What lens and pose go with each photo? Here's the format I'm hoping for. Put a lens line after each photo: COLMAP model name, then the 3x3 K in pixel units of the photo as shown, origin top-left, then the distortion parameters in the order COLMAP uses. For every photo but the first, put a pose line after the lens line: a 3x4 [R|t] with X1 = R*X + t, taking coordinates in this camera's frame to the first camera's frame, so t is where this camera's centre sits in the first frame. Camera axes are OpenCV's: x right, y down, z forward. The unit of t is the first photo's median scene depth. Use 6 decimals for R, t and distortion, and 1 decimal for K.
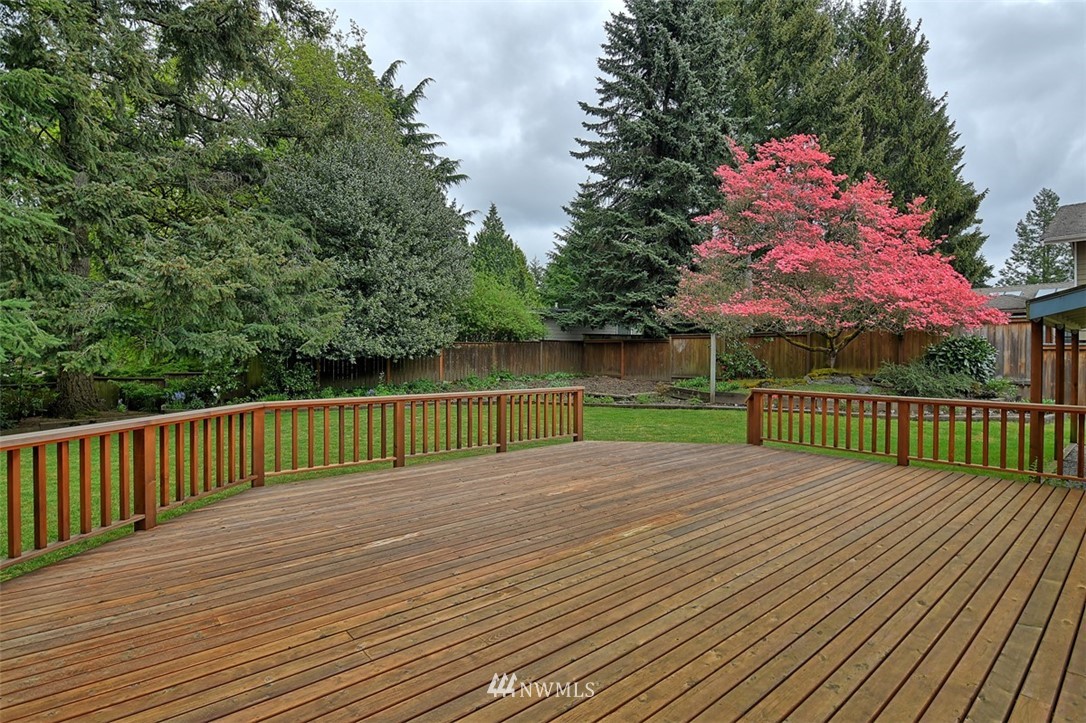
lens RADIAL K [[525.3, 0, 543.2], [0, 525.3, 354.0], [0, 0, 1]] dist [-0.009492, -0.004393]
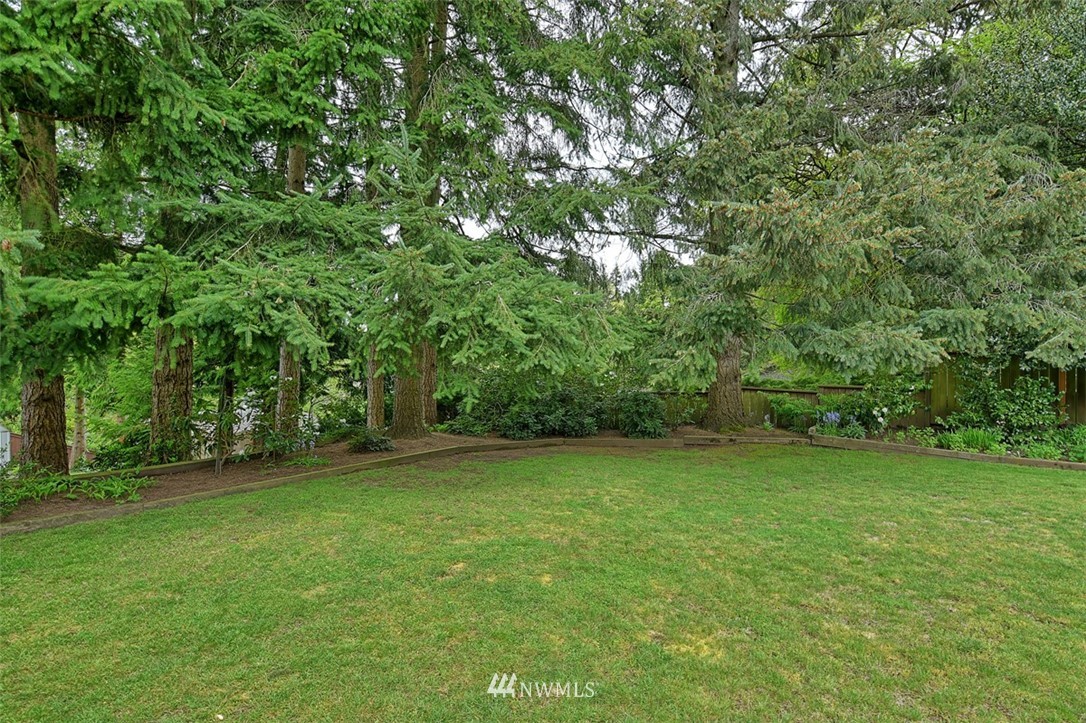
lens RADIAL K [[525.3, 0, 539.3], [0, 525.3, 357.2], [0, 0, 1]] dist [-0.009492, -0.004393]
pose [[0.389791, -0.006014, -0.920884, -0.178829], [-0.001887, 0.999971, -0.007329, -0.000264], [0.920902, 0.004595, 0.389768, 0.342990]]
